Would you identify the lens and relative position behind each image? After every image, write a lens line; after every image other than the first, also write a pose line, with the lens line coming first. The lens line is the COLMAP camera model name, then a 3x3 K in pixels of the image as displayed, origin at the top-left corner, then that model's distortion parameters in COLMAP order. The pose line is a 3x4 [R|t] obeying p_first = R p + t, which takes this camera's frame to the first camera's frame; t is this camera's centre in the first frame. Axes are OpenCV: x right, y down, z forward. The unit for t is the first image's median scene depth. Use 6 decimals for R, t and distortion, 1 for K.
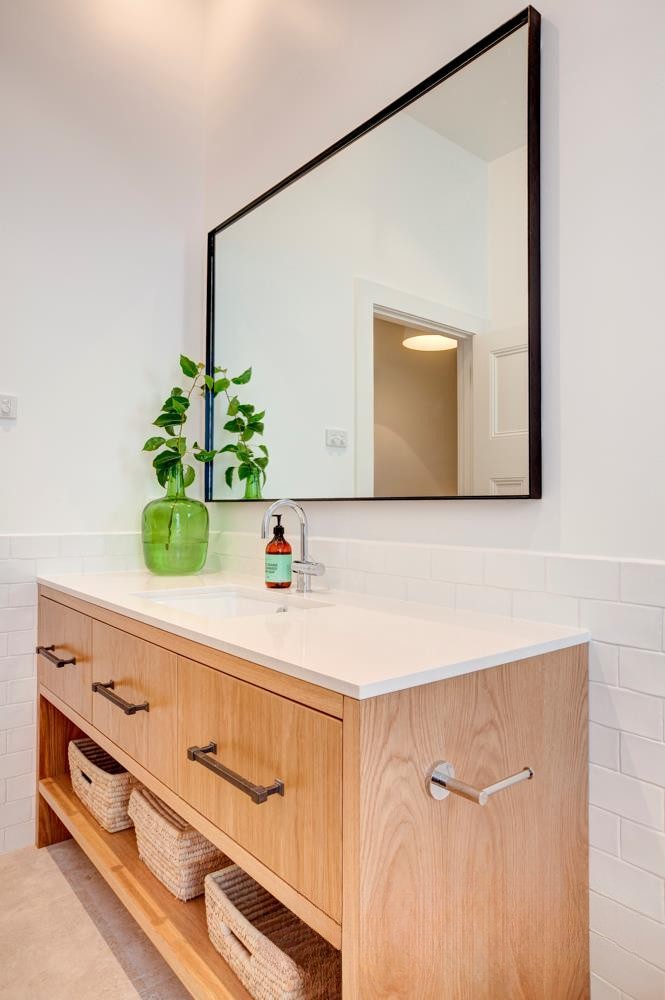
lens RADIAL K [[608.8, 0, 317.6], [0, 608.8, 501.1], [0, 0, 1]] dist [-0.027830, 0.042808]
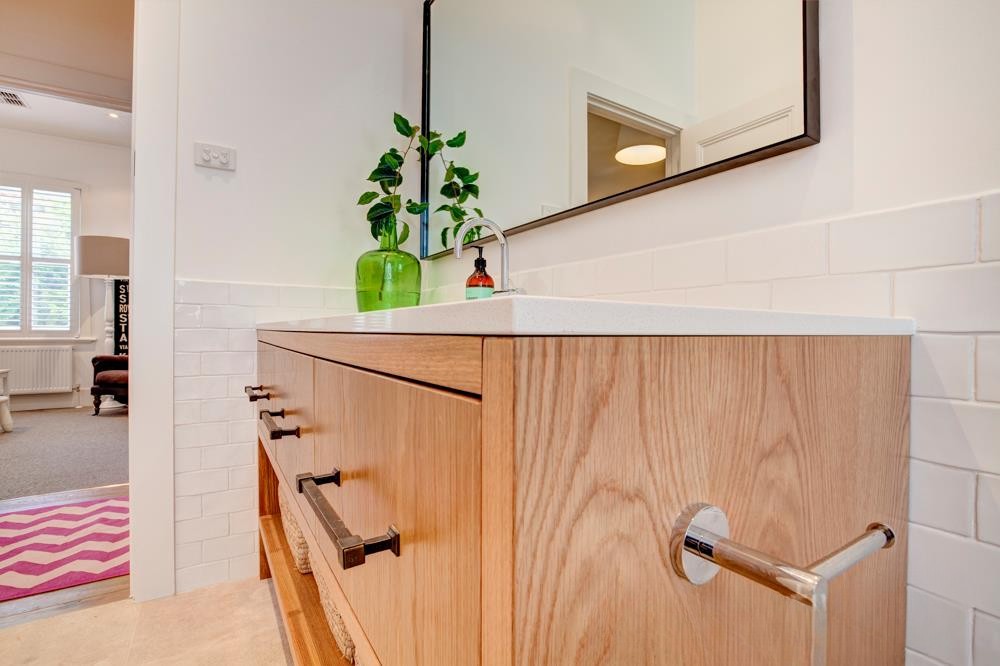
lens RADIAL K [[450.9, 0, 500.0], [0, 450.9, 333.0], [0, 0, 1]] dist [-0.020498, 0.000718]
pose [[0.994297, 0.001337, -0.106641, 0.040538], [0.000808, 0.999798, 0.020068, 0.141663], [0.106647, -0.020040, 0.994095, 0.313525]]
